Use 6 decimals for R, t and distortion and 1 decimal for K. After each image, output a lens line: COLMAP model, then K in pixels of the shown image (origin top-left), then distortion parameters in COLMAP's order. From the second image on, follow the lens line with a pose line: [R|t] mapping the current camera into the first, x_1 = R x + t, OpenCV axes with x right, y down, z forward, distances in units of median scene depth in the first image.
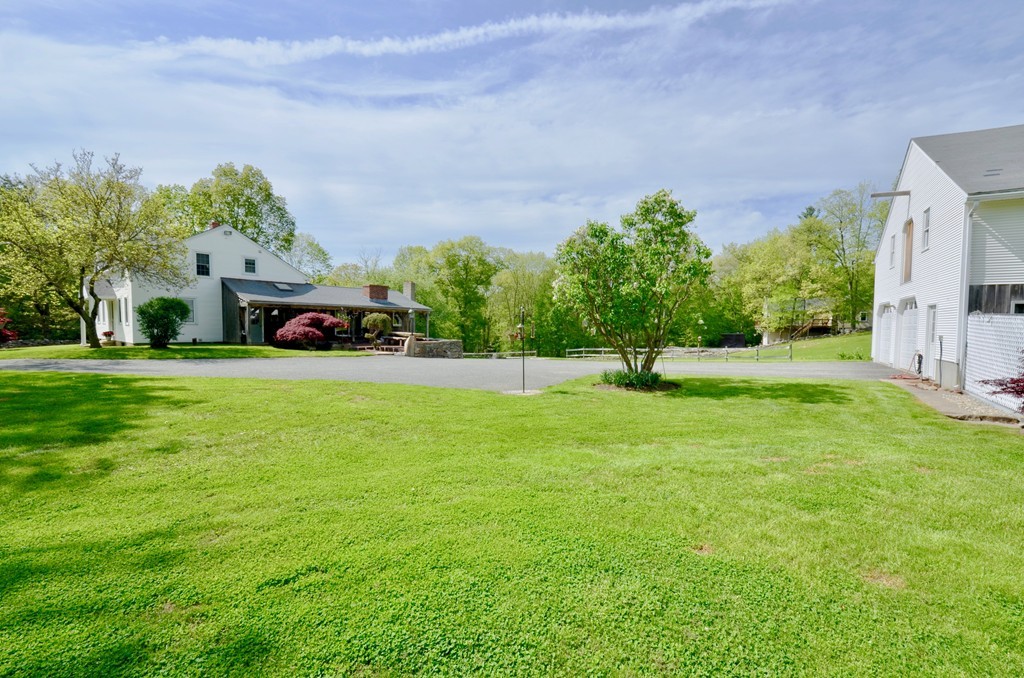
lens RADIAL K [[451.9, 0, 530.0], [0, 451.9, 350.2], [0, 0, 1]] dist [0.001096, -0.001252]
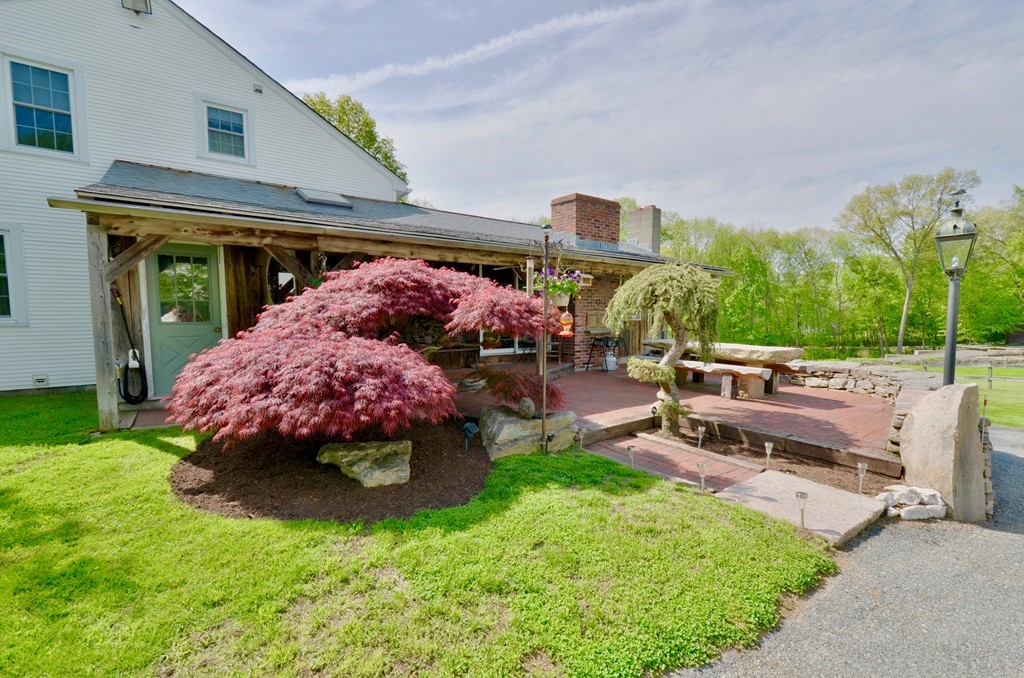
lens RADIAL K [[451.9, 0, 530.0], [0, 451.9, 350.2], [0, 0, 1]] dist [0.001096, -0.001252]
pose [[0.971809, 0.003501, -0.235745, -0.368045], [0.002198, 0.999712, 0.023905, -0.047672], [0.235761, -0.023749, 0.971521, 0.797669]]
